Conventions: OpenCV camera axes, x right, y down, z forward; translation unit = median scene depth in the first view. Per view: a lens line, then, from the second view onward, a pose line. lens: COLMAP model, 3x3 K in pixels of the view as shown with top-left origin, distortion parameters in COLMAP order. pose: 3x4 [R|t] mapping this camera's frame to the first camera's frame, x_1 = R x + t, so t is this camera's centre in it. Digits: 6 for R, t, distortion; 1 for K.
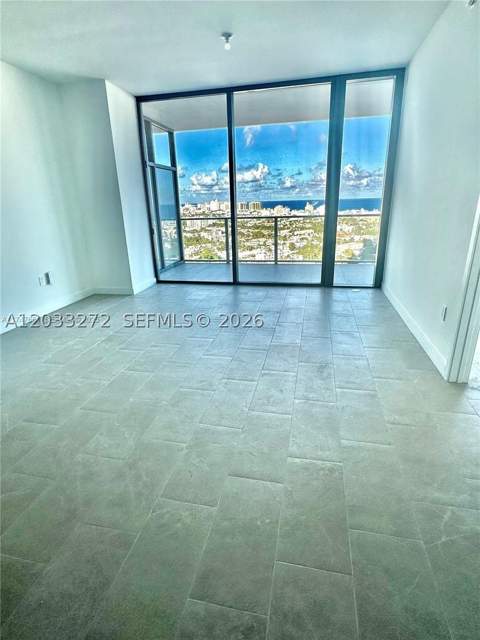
lens RADIAL K [[333.6, 0, 239.1], [0, 333.6, 317.6], [0, 0, 1]] dist [0.001193, 0.000209]
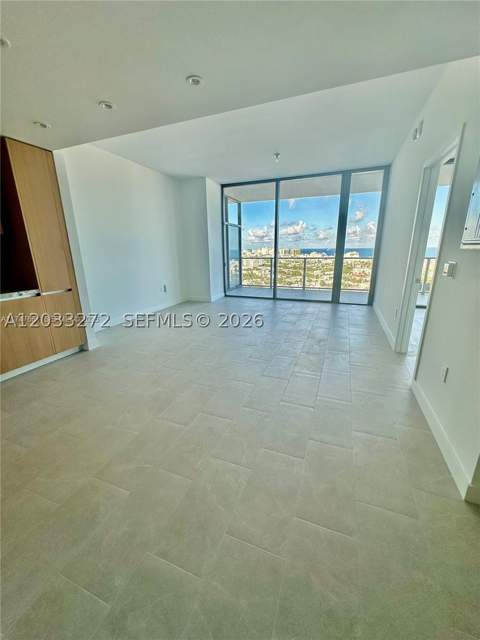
lens RADIAL K [[256.3, 0, 240.9], [0, 256.3, 322.7], [0, 0, 1]] dist [0.000574, 0.000037]
pose [[0.987343, 0.058702, -0.147336, 0.016800], [-0.066373, 0.996654, -0.047696, 0.075281], [0.144044, 0.056871, 0.987936, -0.192861]]
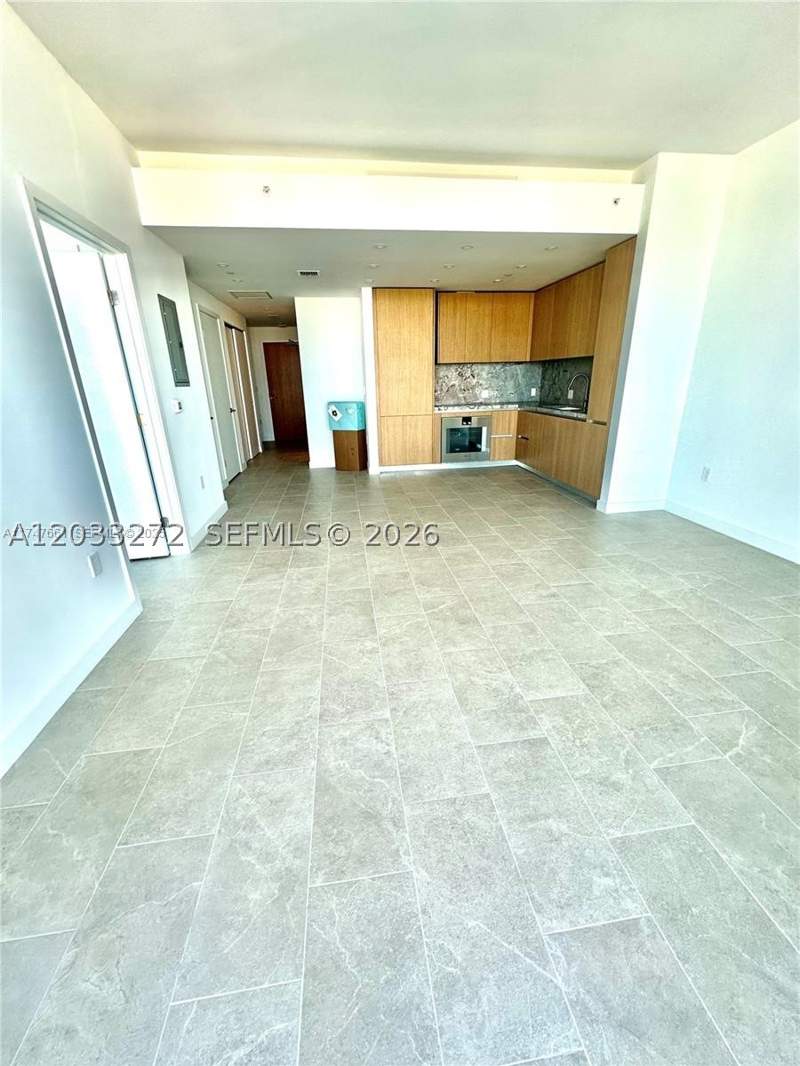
lens RADIAL K [[426.9, 0, 400.9], [0, 426.9, 532.4], [0, 0, 1]] dist [0.000574, 0.000037]
pose [[-0.940301, 0.165577, -0.297354, 0.143680], [-0.058495, 0.782059, 0.620453, -0.300021], [0.335281, 0.600806, -0.725685, 0.866634]]
